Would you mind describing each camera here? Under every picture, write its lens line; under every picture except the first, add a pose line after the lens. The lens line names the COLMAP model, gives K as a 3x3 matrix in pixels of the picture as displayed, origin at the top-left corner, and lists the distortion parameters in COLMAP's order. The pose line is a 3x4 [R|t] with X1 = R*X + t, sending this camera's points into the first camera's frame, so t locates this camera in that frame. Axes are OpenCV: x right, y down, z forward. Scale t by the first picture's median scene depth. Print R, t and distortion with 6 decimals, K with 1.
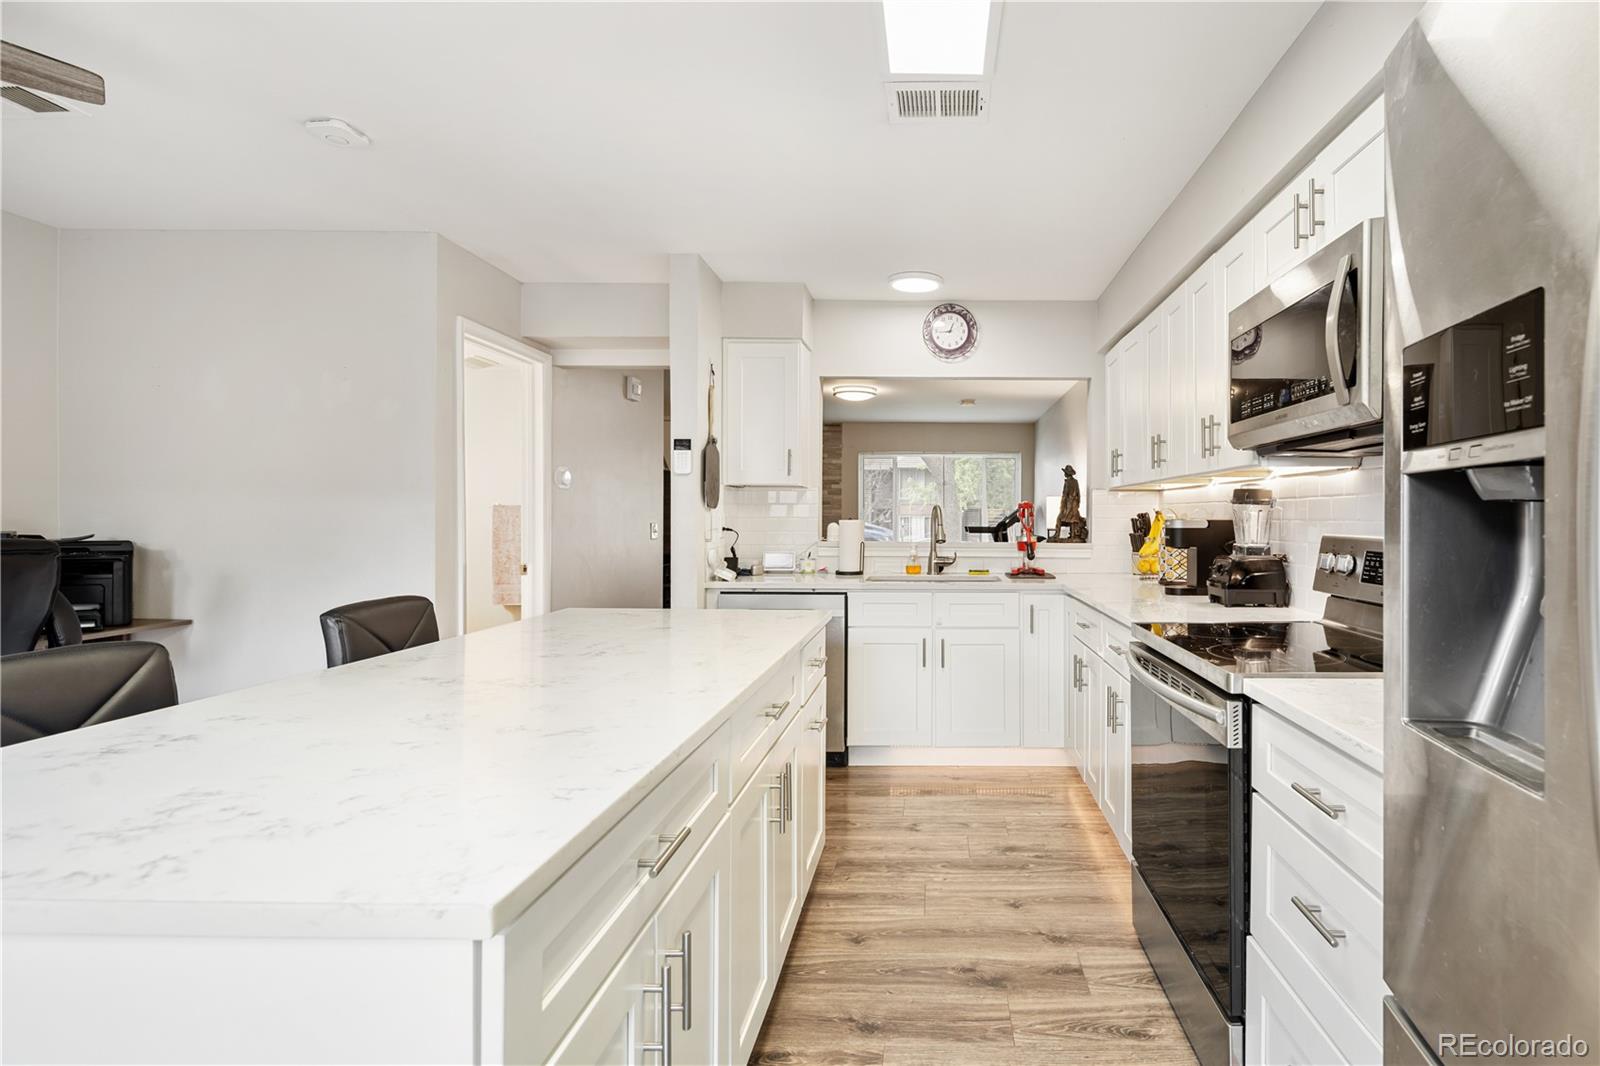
lens RADIAL K [[775.3, 0, 807.3], [0, 775.3, 527.2], [0, 0, 1]] dist [-0.006758, -0.000681]
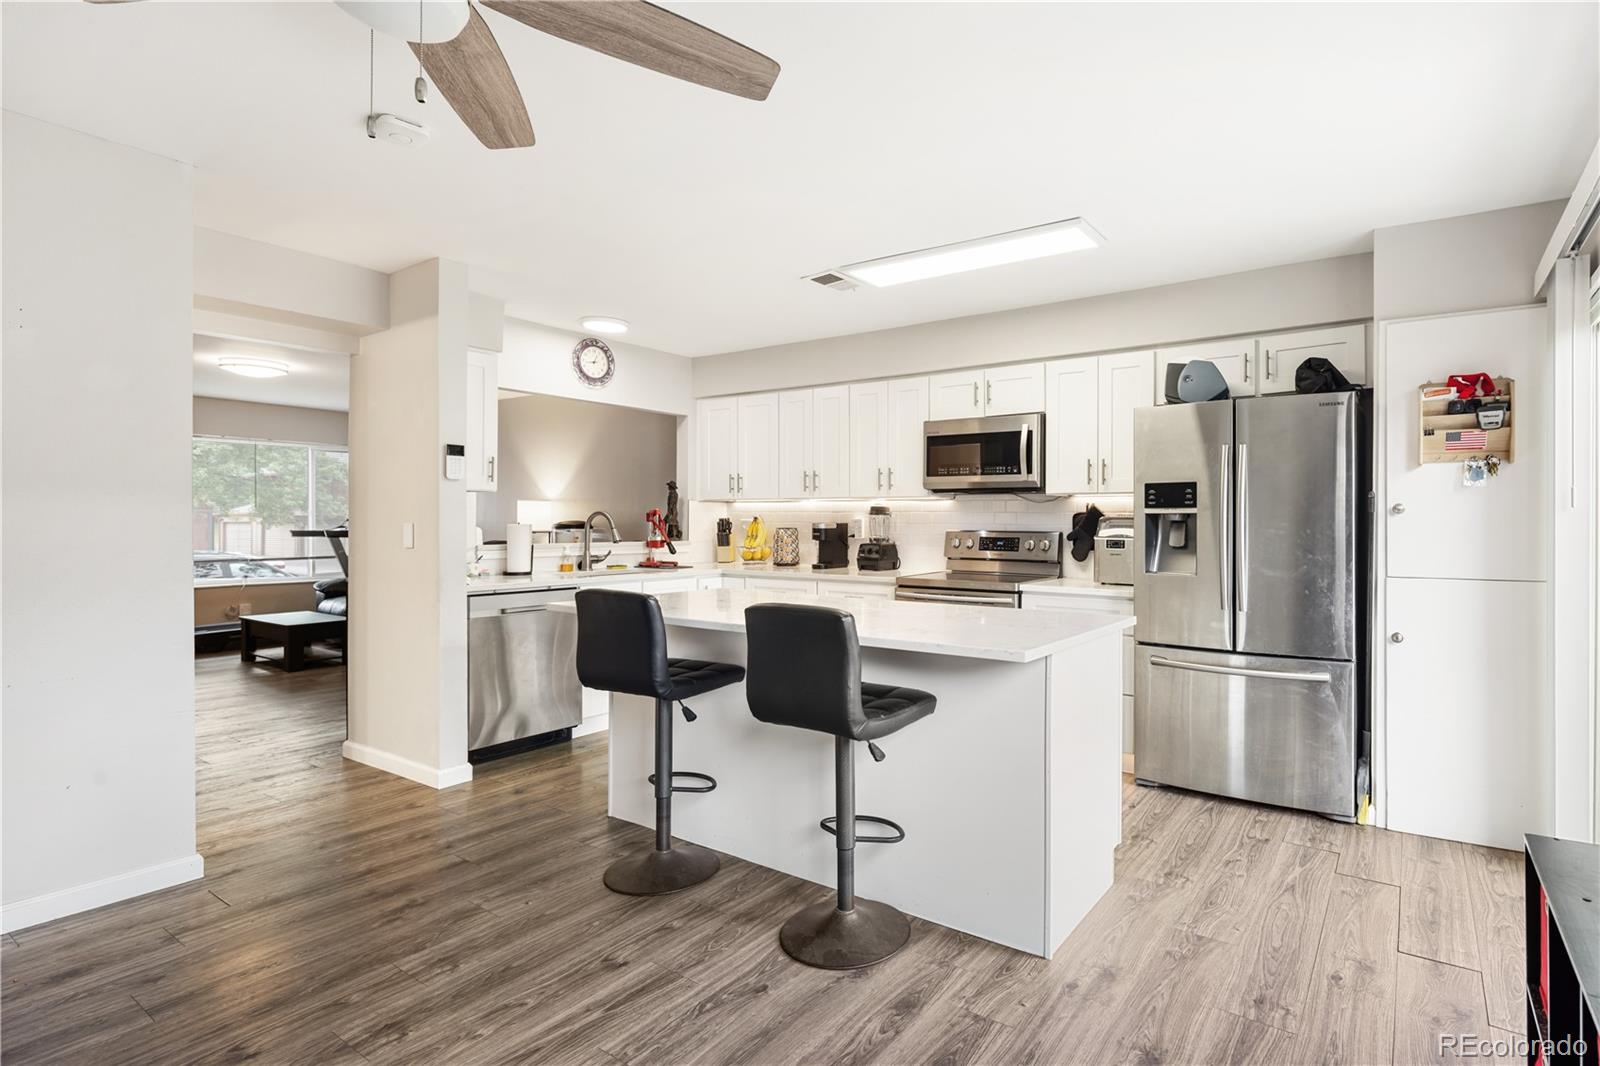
lens RADIAL K [[777.4, 0, 892.2], [0, 777.4, 536.8], [0, 0, 1]] dist [0.001953, -0.003771]
pose [[0.563940, -0.016799, 0.825645, -0.537973], [0.008686, 0.999858, 0.014411, -0.002584], [-0.825770, -0.000955, 0.564006, -0.035864]]
